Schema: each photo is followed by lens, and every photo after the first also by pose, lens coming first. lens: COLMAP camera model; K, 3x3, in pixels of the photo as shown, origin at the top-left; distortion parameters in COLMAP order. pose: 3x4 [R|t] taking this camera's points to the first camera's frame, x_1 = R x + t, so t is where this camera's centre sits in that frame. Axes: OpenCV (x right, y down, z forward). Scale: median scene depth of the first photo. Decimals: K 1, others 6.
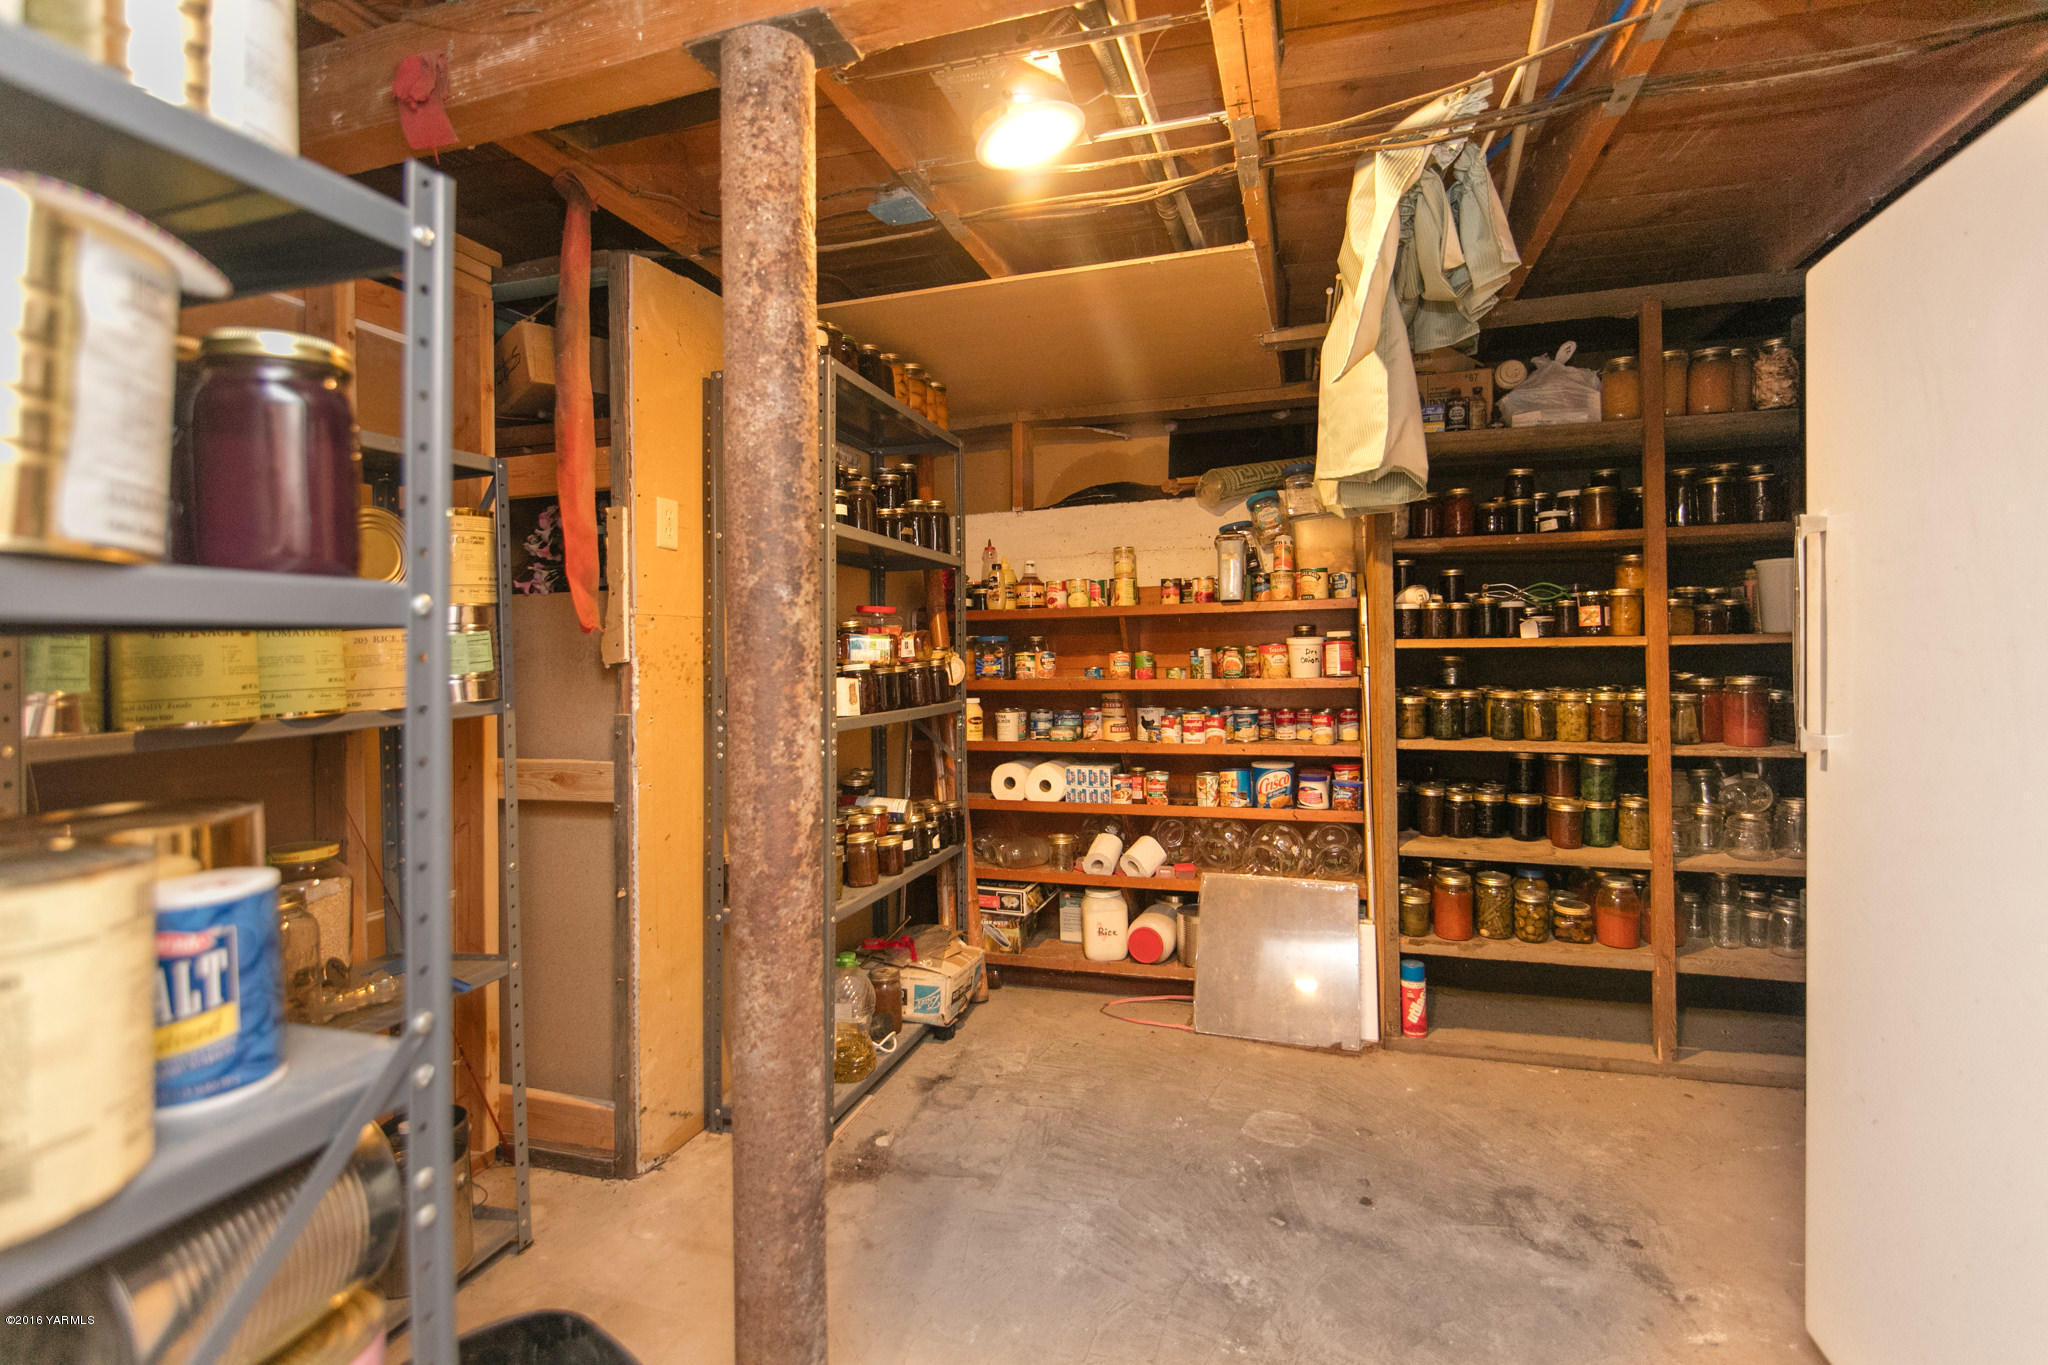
lens RADIAL K [[938.6, 0, 1019.8], [0, 938.6, 671.2], [0, 0, 1]] dist [-0.002200, -0.000184]
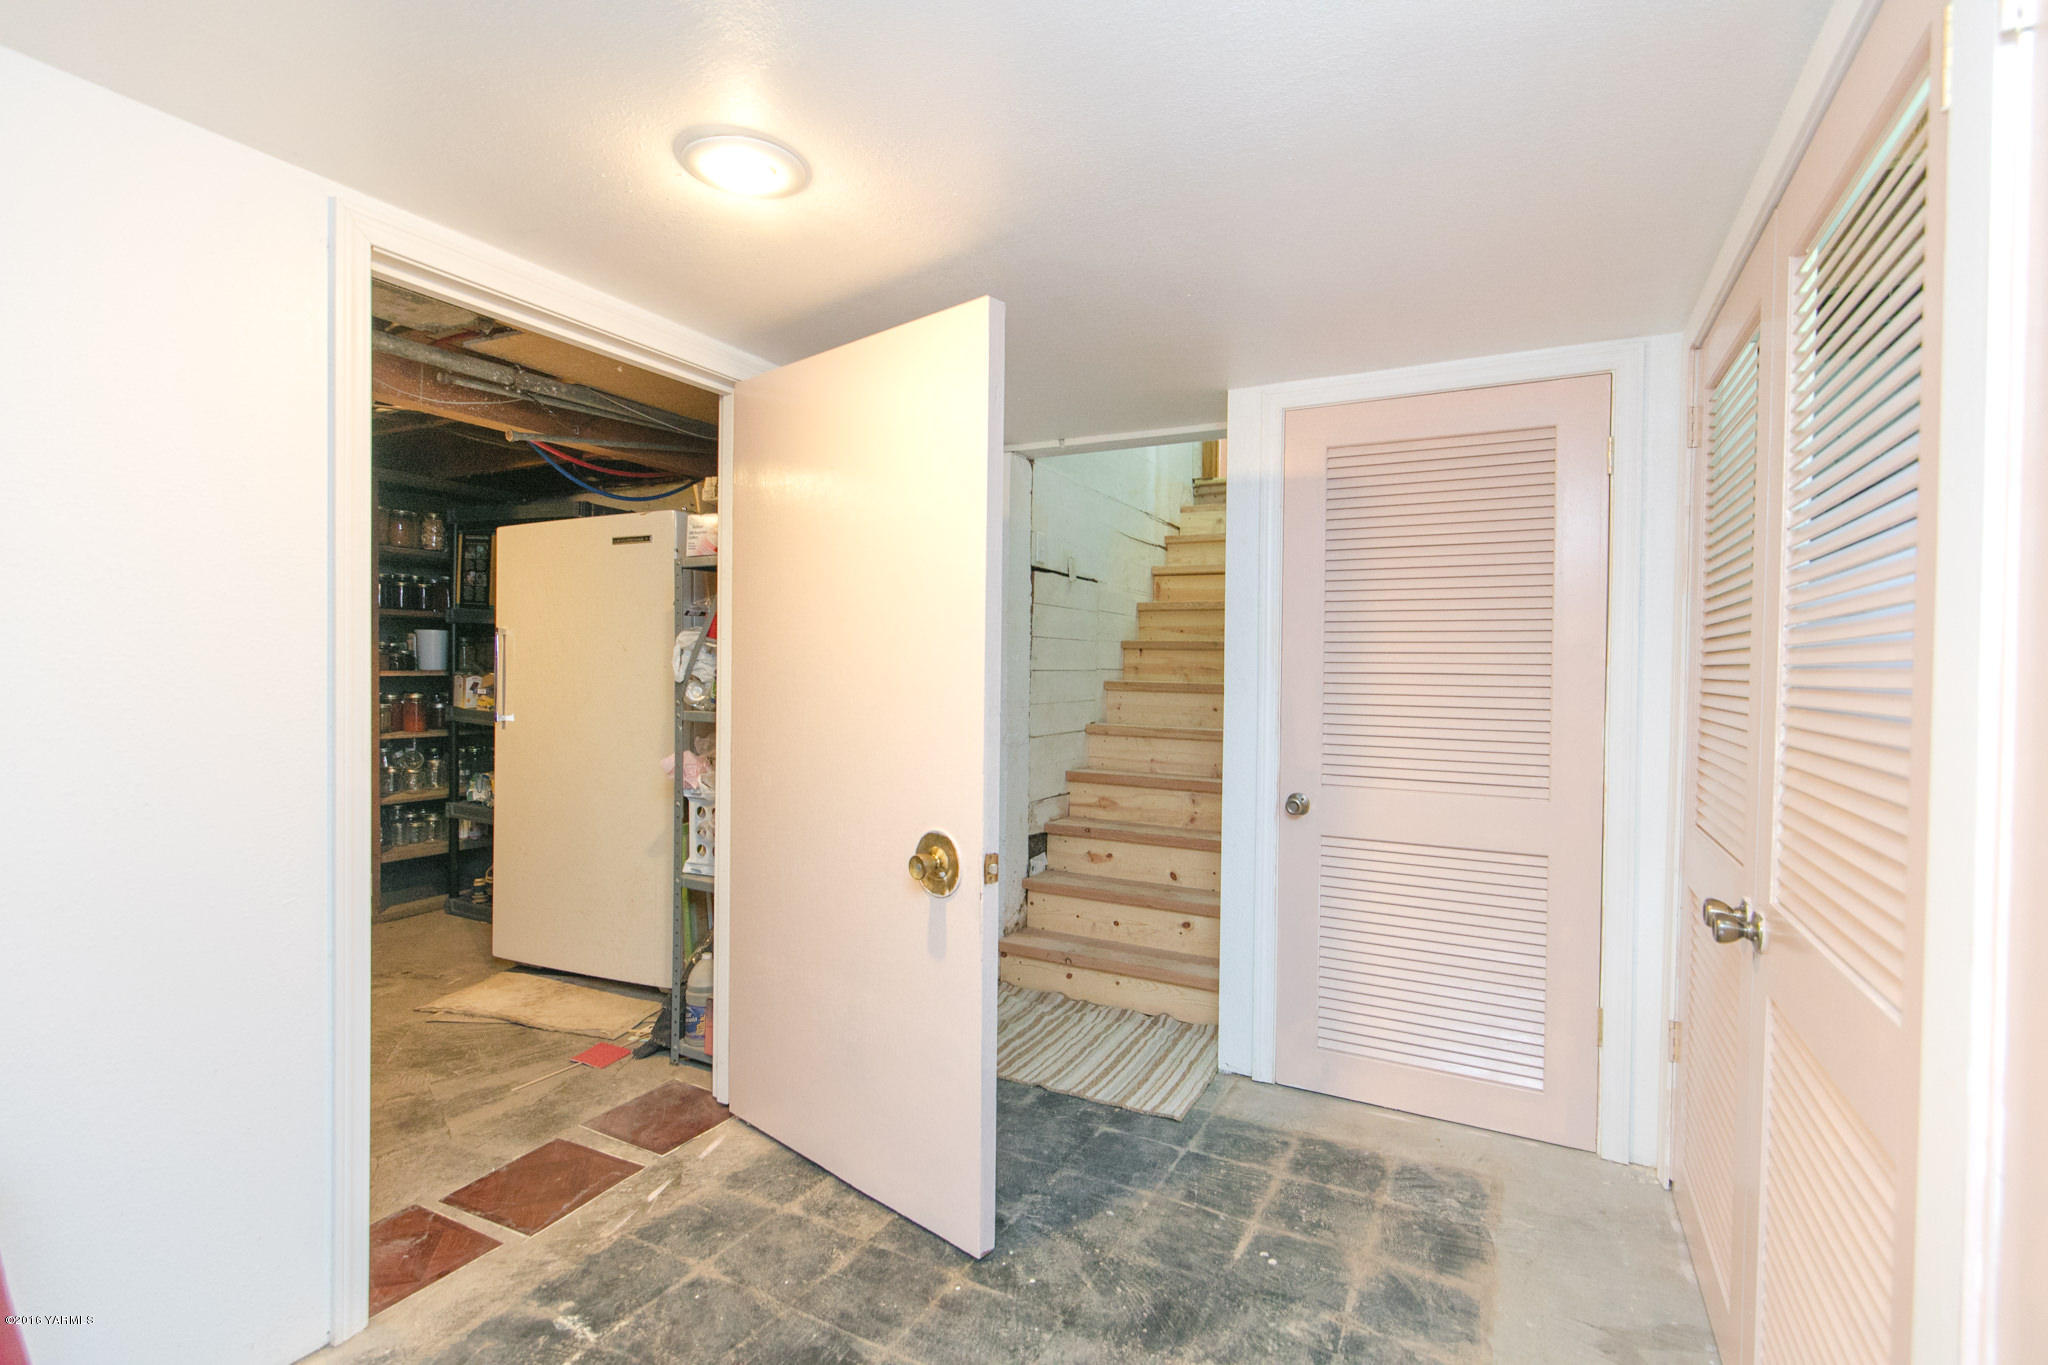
lens RADIAL K [[938.6, 0, 1019.8], [0, 938.6, 671.2], [0, 0, 1]] dist [-0.002200, -0.000184]
pose [[0.190819, 0.014095, 0.981524, -0.782441], [0.003234, 0.999882, -0.014988, -0.006772], [-0.981620, 0.006034, 0.190751, -0.498041]]
